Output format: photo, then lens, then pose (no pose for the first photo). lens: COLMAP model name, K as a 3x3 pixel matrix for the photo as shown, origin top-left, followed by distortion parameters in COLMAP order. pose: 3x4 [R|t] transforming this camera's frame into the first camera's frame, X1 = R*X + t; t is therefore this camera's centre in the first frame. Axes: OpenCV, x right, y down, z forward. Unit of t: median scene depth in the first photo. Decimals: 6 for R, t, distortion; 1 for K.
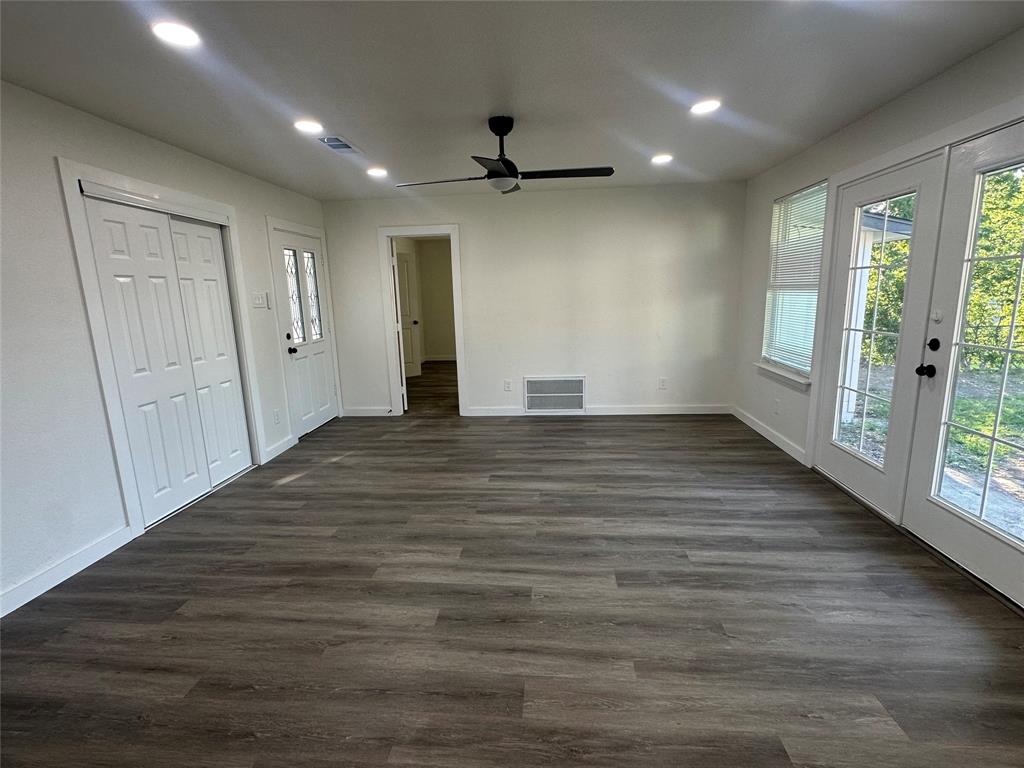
lens RADIAL K [[482.0, 0, 512.0], [0, 482.0, 384.0], [0, 0, 1]] dist [-0.001792, -0.000741]
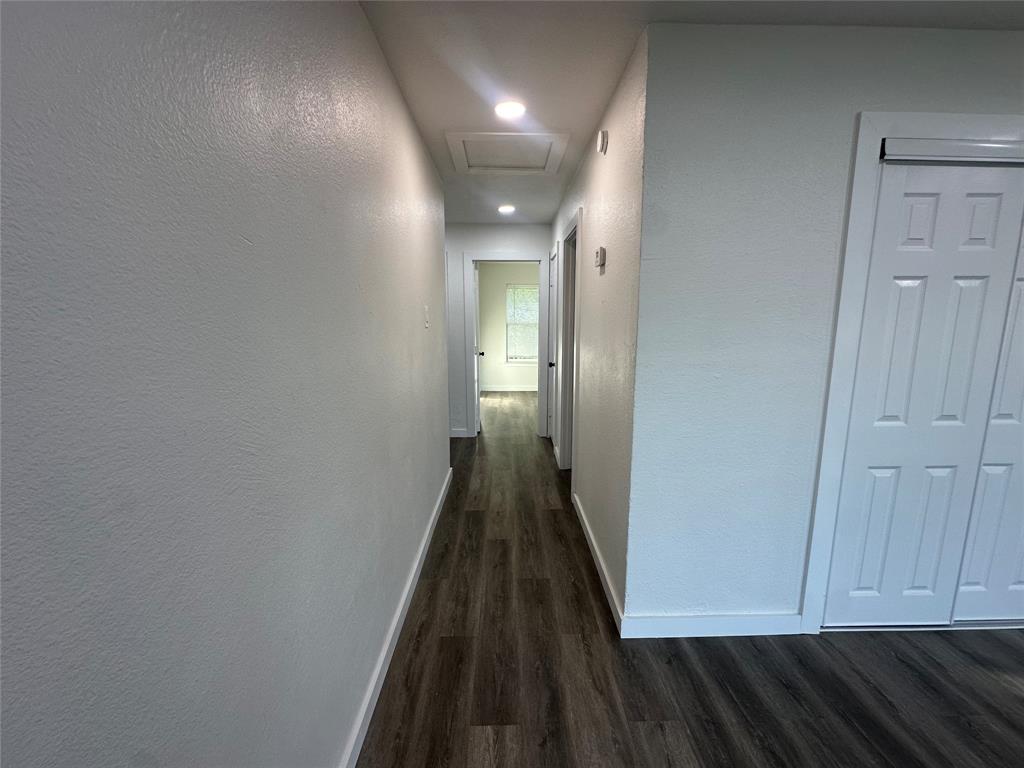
lens RADIAL K [[408.3, 0, 512.0], [0, 408.3, 384.0], [0, 0, 1]] dist [-0.000625, -0.000056]
pose [[0.106558, 0.183667, -0.977196, -0.279276], [-0.190162, 0.968415, 0.161280, -0.066077], [0.975953, 0.168640, 0.138118, 0.399666]]
